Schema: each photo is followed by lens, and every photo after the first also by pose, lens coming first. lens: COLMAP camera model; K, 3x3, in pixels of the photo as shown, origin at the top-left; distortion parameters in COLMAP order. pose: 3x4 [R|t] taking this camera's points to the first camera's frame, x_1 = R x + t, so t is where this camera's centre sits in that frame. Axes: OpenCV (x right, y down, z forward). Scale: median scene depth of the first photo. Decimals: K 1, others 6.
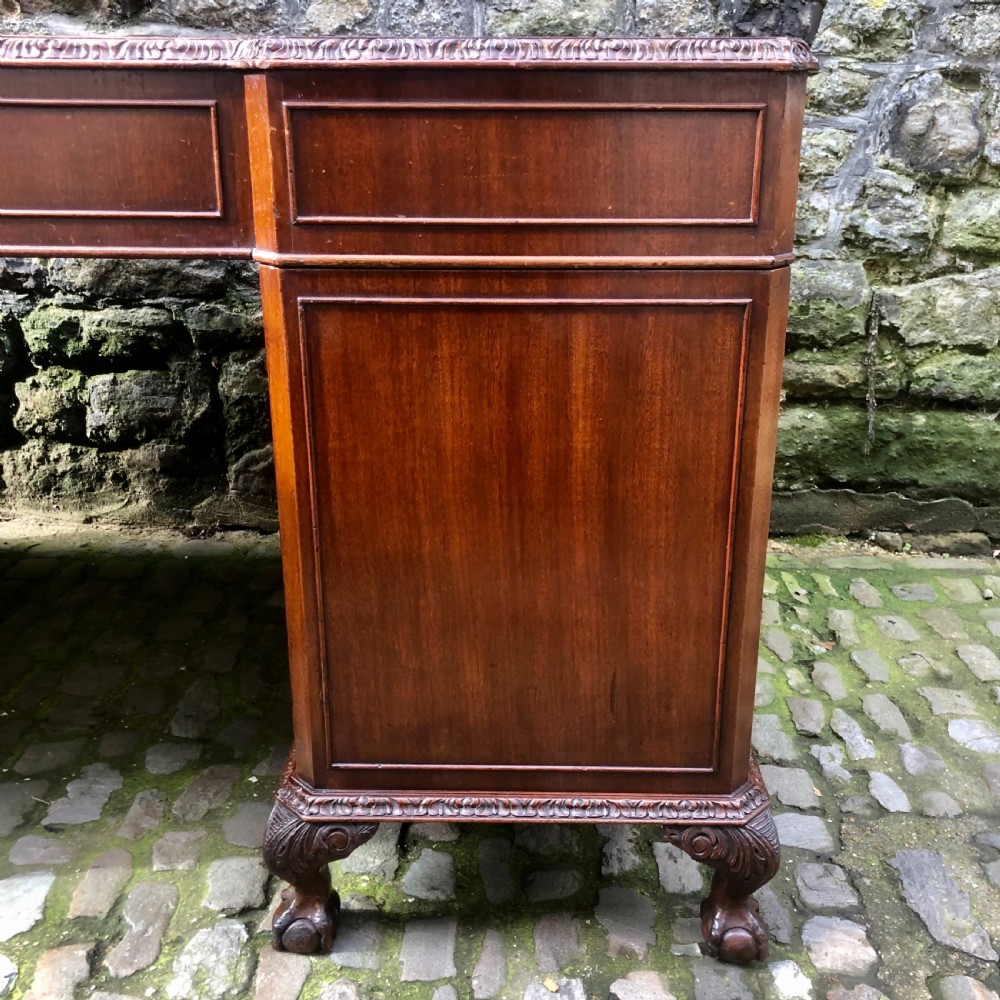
lens RADIAL K [[1135.7, 0, 509.7], [0, 1135.7, 492.4], [0, 0, 1]] dist [0.028456, -0.010570]
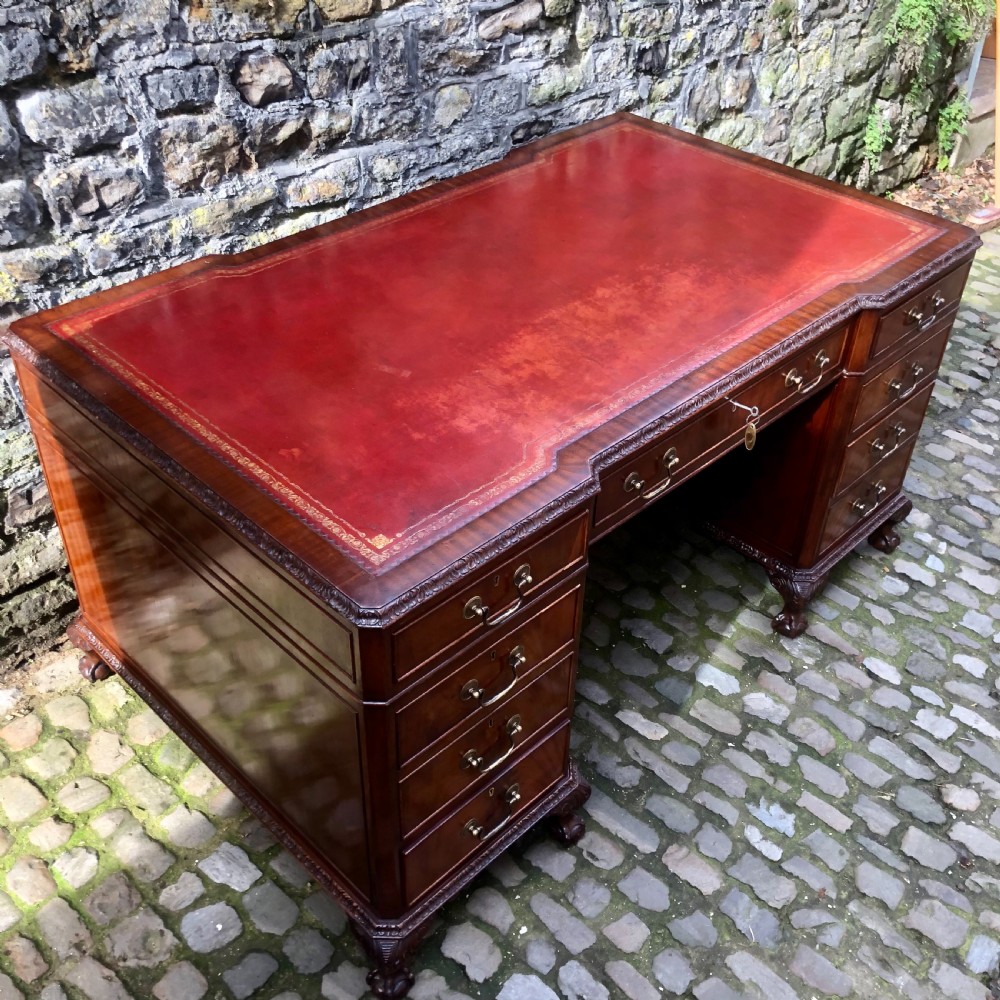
lens RADIAL K [[1102.6, 0, 517.3], [0, 1102.6, 487.8], [0, 0, 1]] dist [0.001867, 0.030068]
pose [[0.676722, -0.434802, 0.594134, -1.428706], [0.218950, 0.889327, 0.401446, -0.695492], [-0.702929, -0.141582, 0.697026, -0.079786]]
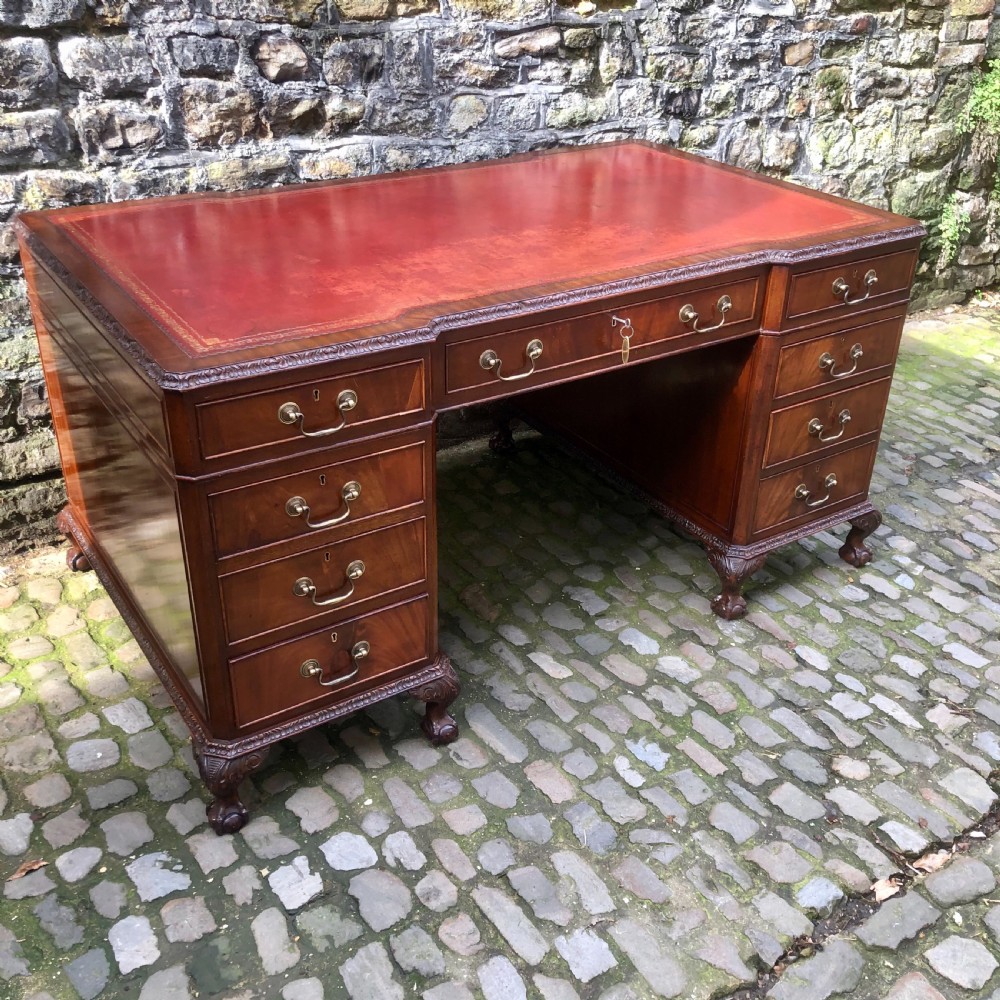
lens RADIAL K [[1104.4, 0, 523.8], [0, 1104.4, 502.4], [0, 0, 1]] dist [0.009468, 0.001344]
pose [[0.813058, -0.272028, 0.514720, -1.316215], [0.174426, 0.957331, 0.230421, -0.327930], [-0.555439, -0.097565, 0.825814, -0.450188]]
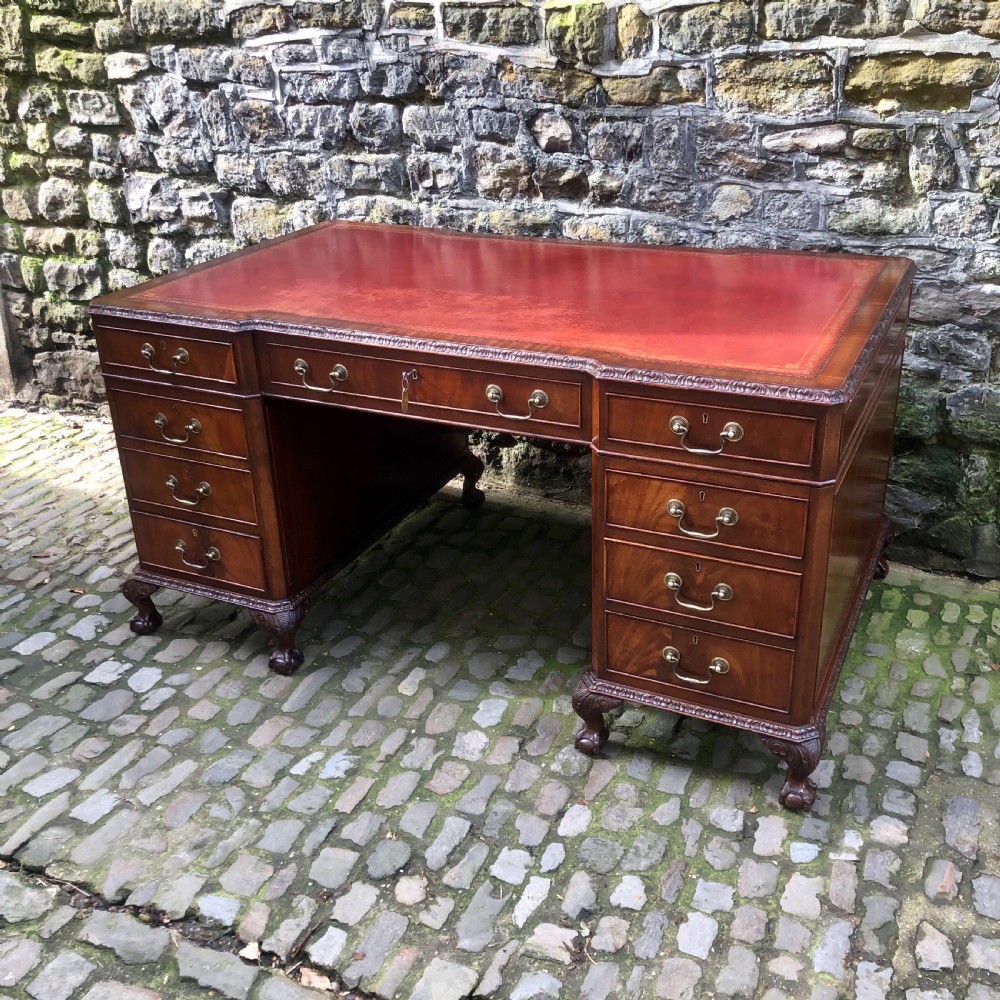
lens RADIAL K [[1112.4, 0, 502.7], [0, 1112.4, 497.0], [0, 0, 1]] dist [0.037884, -0.067064]
pose [[0.912973, 0.143885, -0.381807, 0.263641], [-0.105167, 0.987124, 0.120528, -0.236235], [0.394233, -0.069885, 0.916349, -0.704782]]
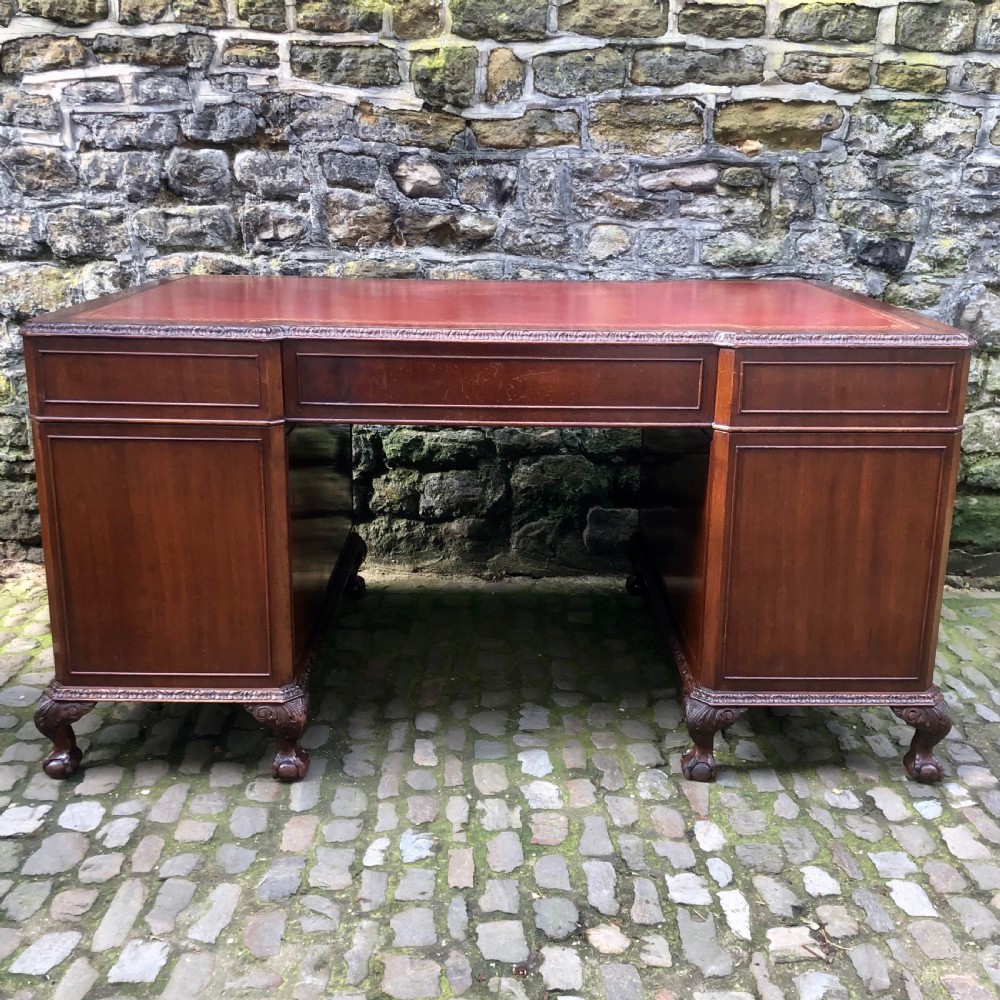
lens RADIAL K [[1146.7, 0, 513.0], [0, 1146.7, 500.2], [0, 0, 1]] dist [0.031246, -0.036876]
pose [[0.999460, -0.003457, 0.032681, -0.437964], [0.005555, 0.997914, -0.064315, 0.044260], [-0.032390, 0.064462, 0.997394, -0.738510]]
